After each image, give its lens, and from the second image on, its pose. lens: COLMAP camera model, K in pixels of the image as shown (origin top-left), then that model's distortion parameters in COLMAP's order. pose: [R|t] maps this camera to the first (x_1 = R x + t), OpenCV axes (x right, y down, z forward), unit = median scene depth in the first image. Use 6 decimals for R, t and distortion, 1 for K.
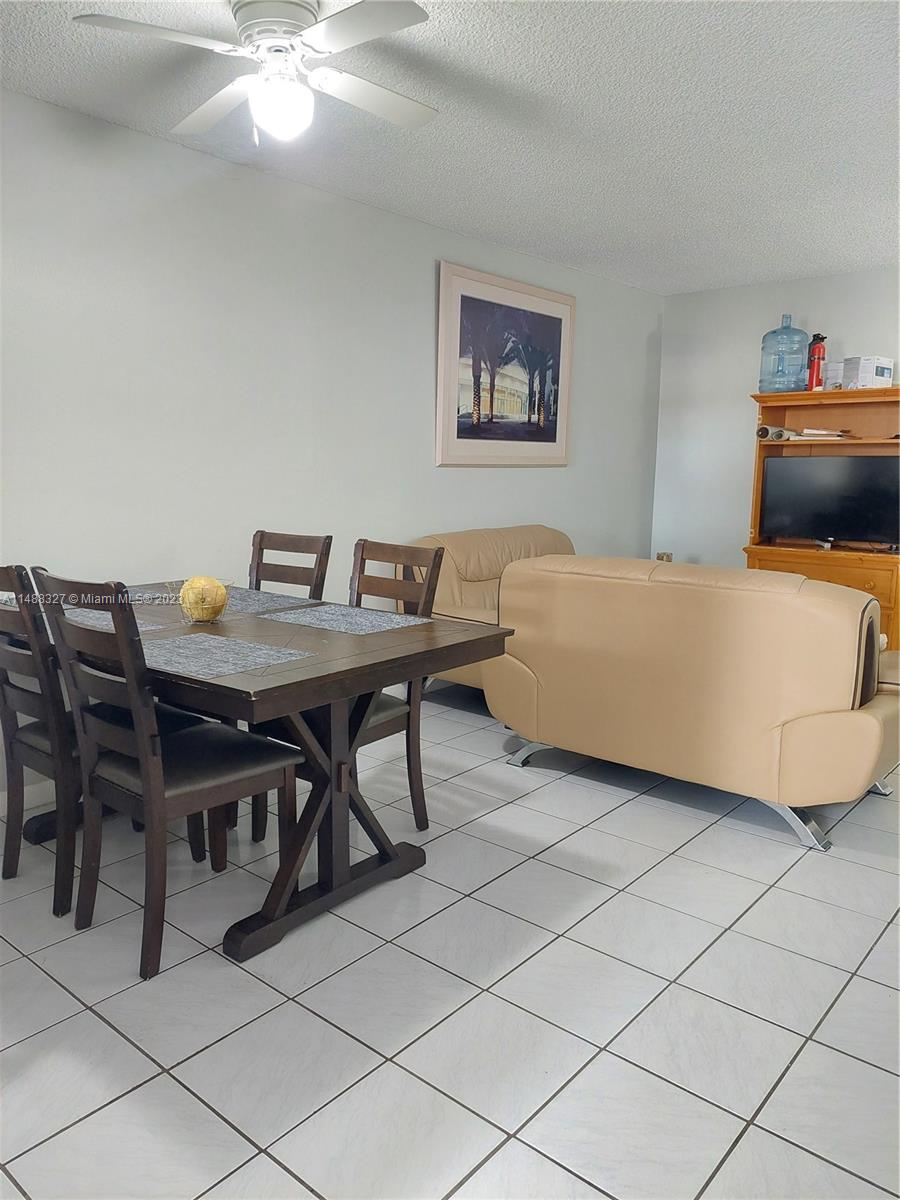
lens RADIAL K [[871.6, 0, 477.4], [0, 871.6, 597.6], [0, 0, 1]] dist [0.054317, -0.023634]
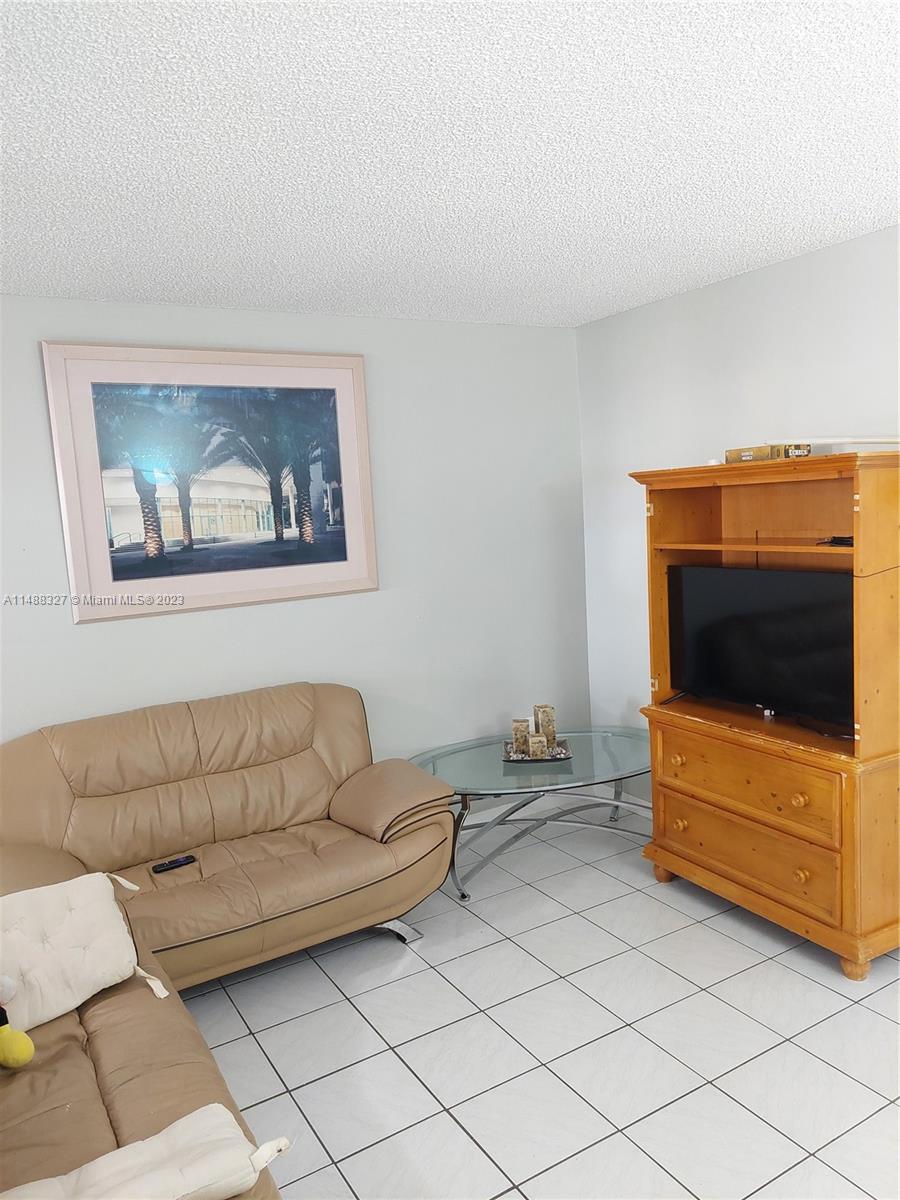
lens RADIAL K [[871.6, 0, 458.1], [0, 871.6, 596.5], [0, 0, 1]] dist [0.054317, -0.023634]
pose [[0.939435, -0.024761, -0.341831, 0.451810], [0.011644, 0.999117, -0.040372, -0.129638], [0.342529, 0.033947, 0.938894, 0.402195]]
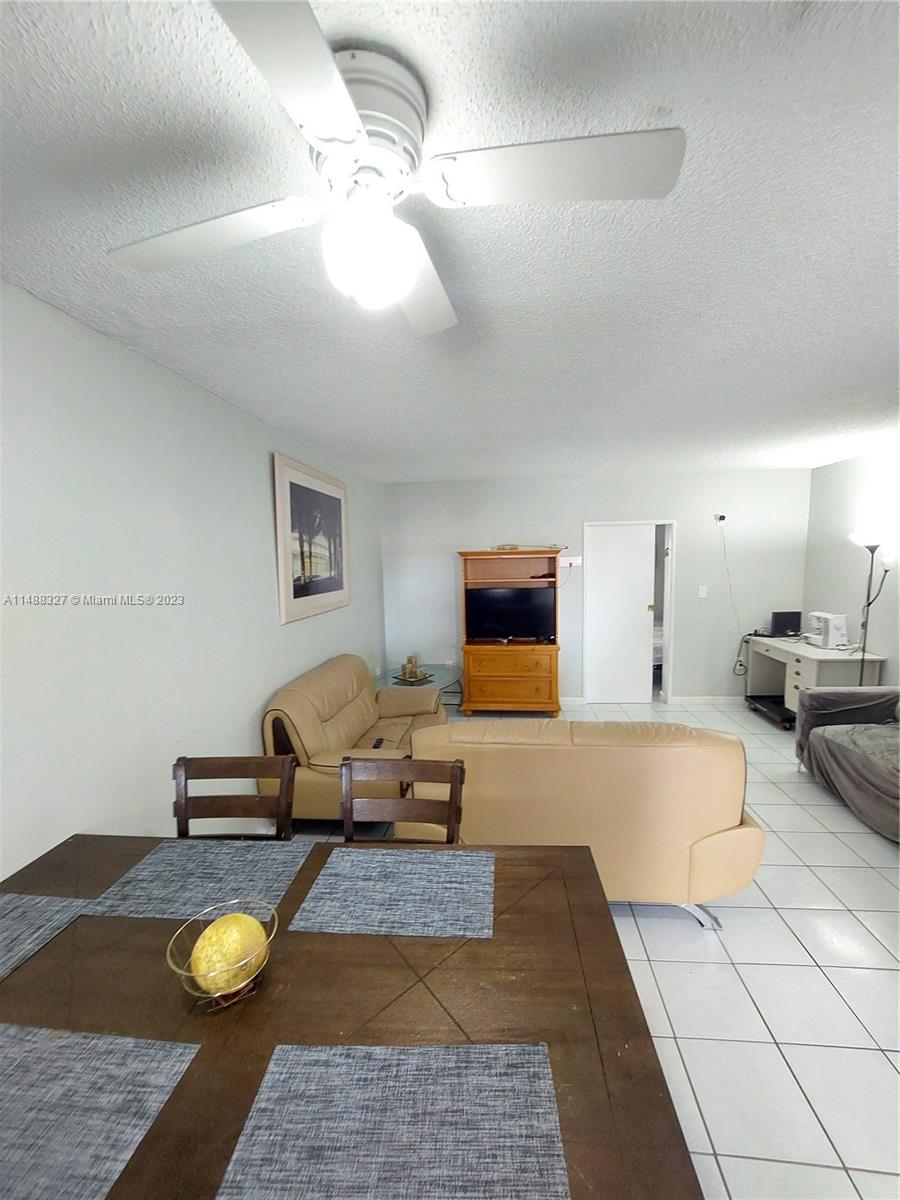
lens RADIAL K [[482.9, 0, 455.8], [0, 482.9, 601.8], [0, 0, 1]] dist [-0.015095, 0.002291]
pose [[0.836620, -0.077492, 0.542275, -0.181867], [0.114000, 0.992899, -0.033991, -0.123579], [-0.535790, 0.090256, 0.839513, 0.314311]]
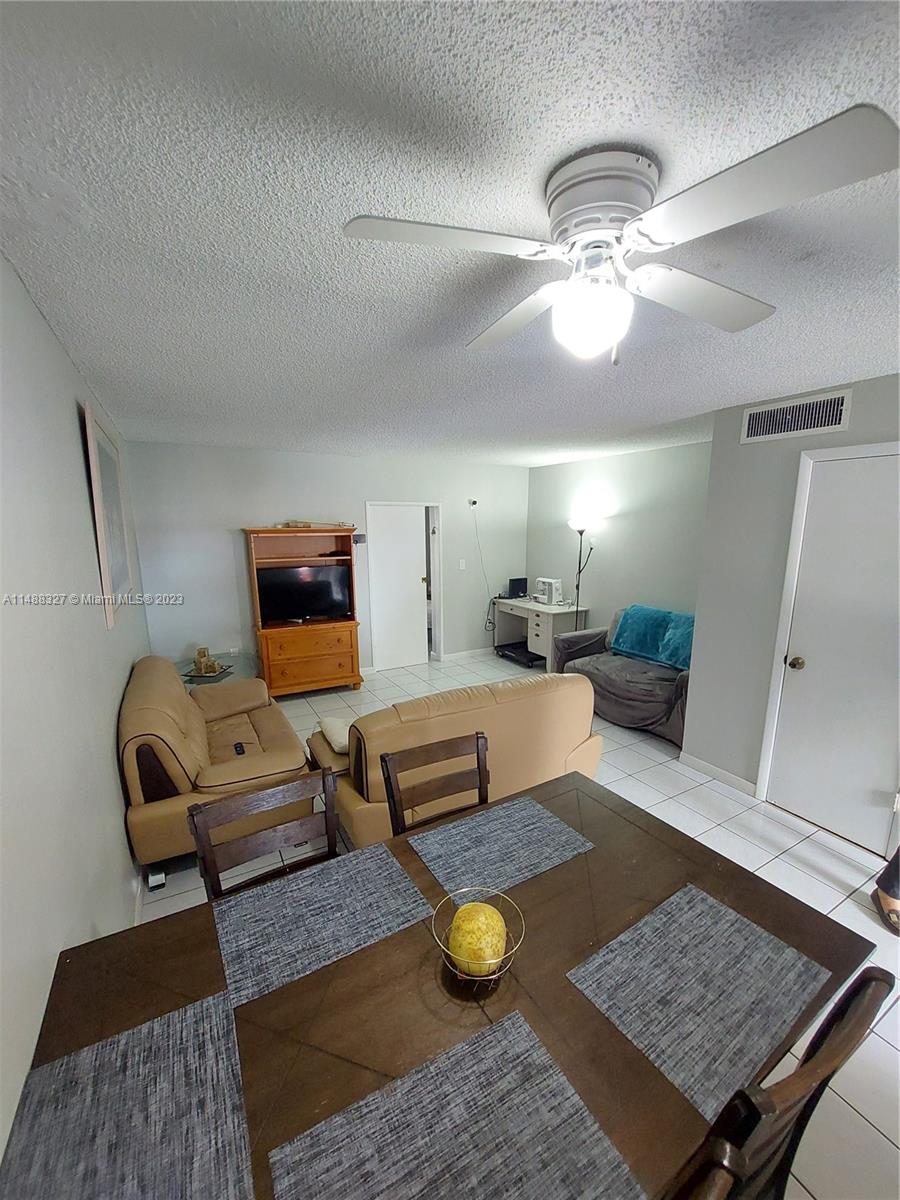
lens RADIAL K [[482.9, 0, 440.4], [0, 482.9, 605.6], [0, 0, 1]] dist [-0.015095, 0.002291]
pose [[0.382235, -0.168738, 0.908528, -0.334828], [0.150072, 0.981470, 0.119146, -0.170047], [-0.911797, 0.090803, 0.400475, 0.452234]]
